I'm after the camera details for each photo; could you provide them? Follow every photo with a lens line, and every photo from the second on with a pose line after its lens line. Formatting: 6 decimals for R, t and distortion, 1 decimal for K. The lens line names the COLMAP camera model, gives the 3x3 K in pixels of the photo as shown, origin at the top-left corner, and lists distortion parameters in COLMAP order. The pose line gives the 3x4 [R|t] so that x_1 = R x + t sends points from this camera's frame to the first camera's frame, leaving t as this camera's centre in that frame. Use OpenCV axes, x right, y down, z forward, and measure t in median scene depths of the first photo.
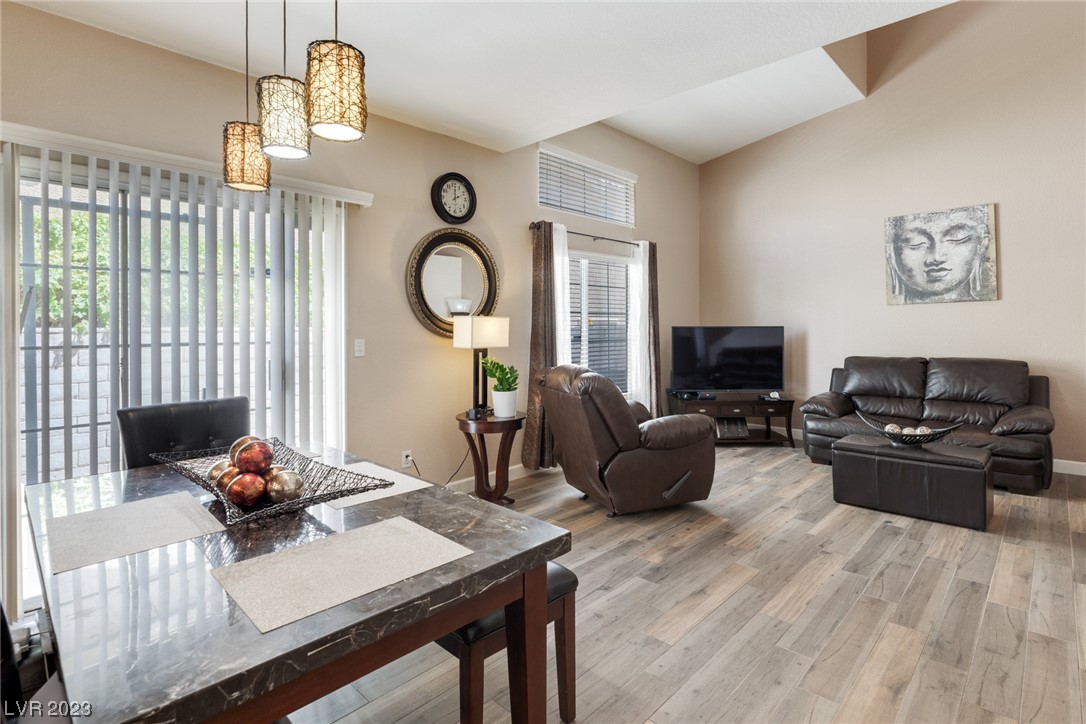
lens RADIAL K [[541.4, 0, 555.9], [0, 541.4, 327.6], [0, 0, 1]] dist [-0.005170, -0.000277]
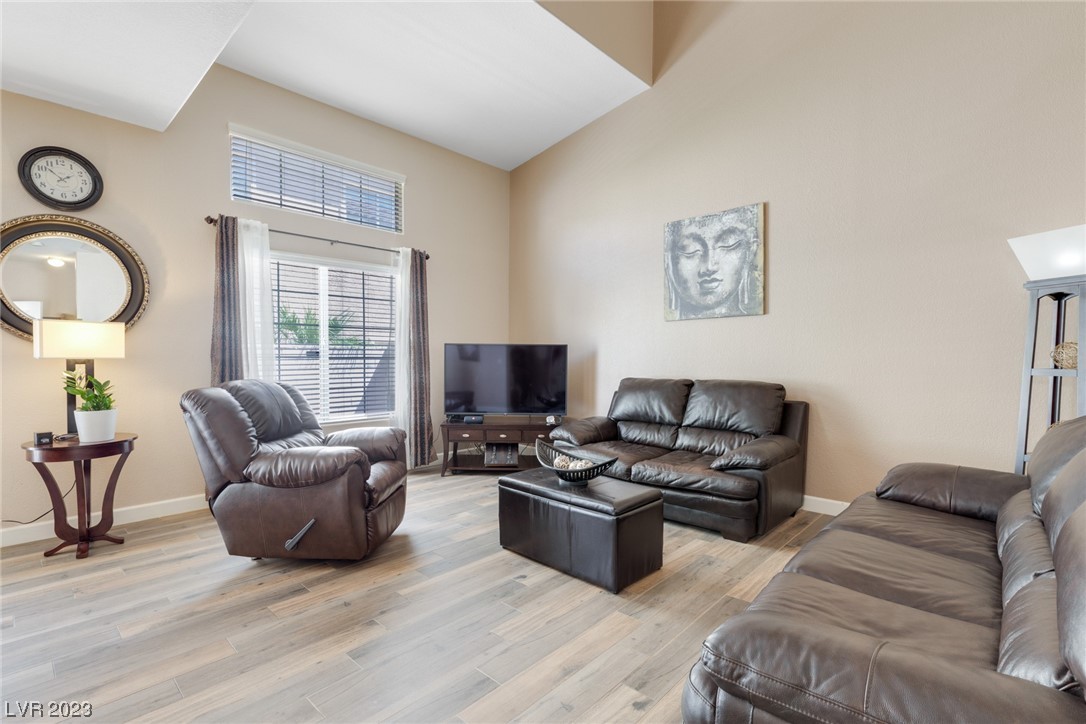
lens RADIAL K [[500.6, 0, 543.2], [0, 500.6, 371.7], [0, 0, 1]] dist [0.003996, 0.000512]
pose [[0.999925, 0.011887, -0.003062, 0.457652], [-0.011779, 0.999376, 0.033306, 0.018473], [0.003456, -0.033268, 0.999440, 0.182319]]
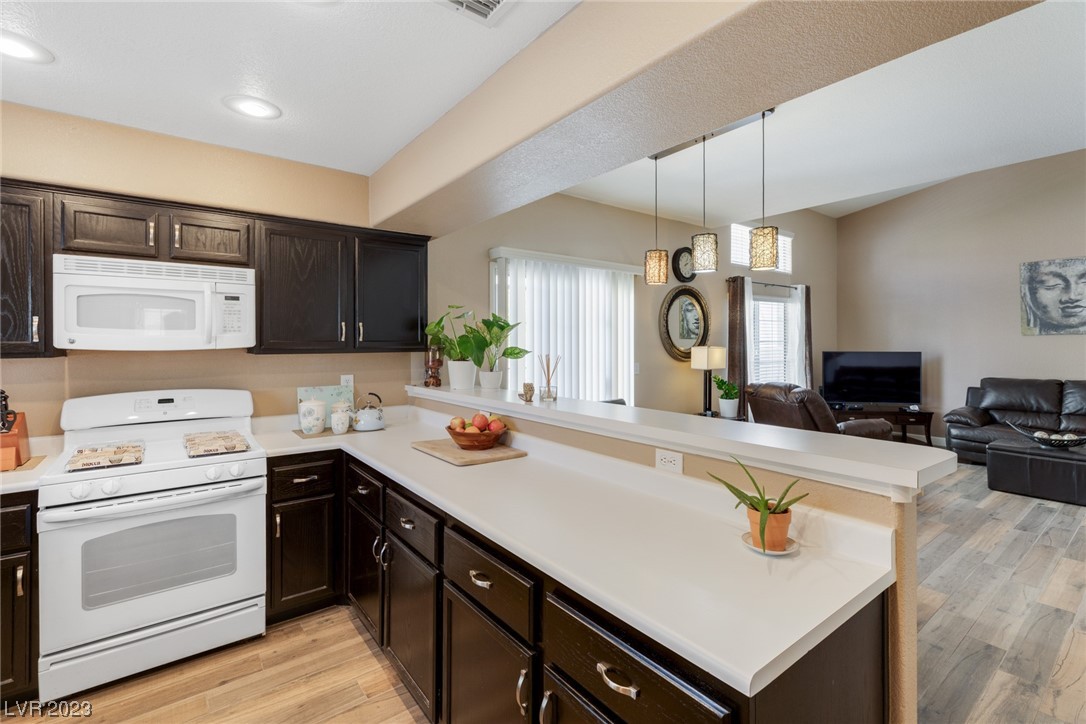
lens RADIAL K [[494.5, 0, 547.5], [0, 494.5, 342.0], [0, 0, 1]] dist [0.004148, 0.000917]
pose [[0.986773, 0.002623, -0.162086, -0.276740], [-0.002777, 0.999996, -0.000724, -0.025876], [0.162084, 0.001165, 0.986776, -0.291385]]
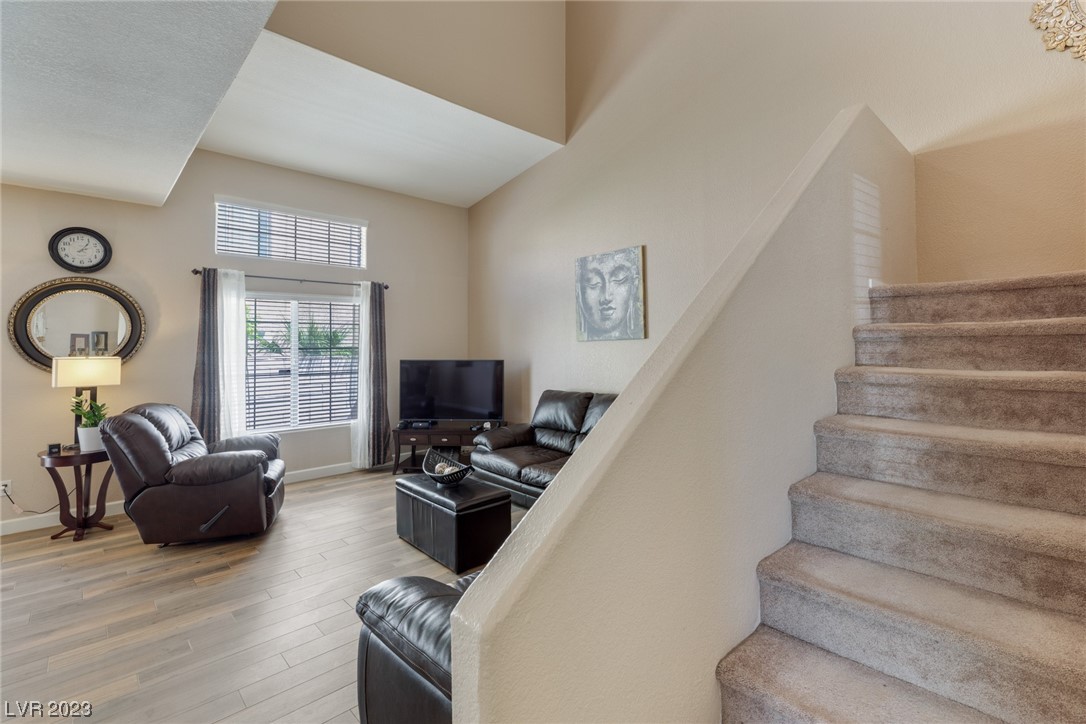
lens RADIAL K [[491.7, 0, 550.6], [0, 491.7, 336.4], [0, 0, 1]] dist [0.003759, 0.000510]
pose [[0.997963, -0.000050, -0.063793, 0.686921], [-0.001148, 0.999824, -0.018742, -0.036910], [0.063783, 0.018777, 0.997787, 0.047626]]
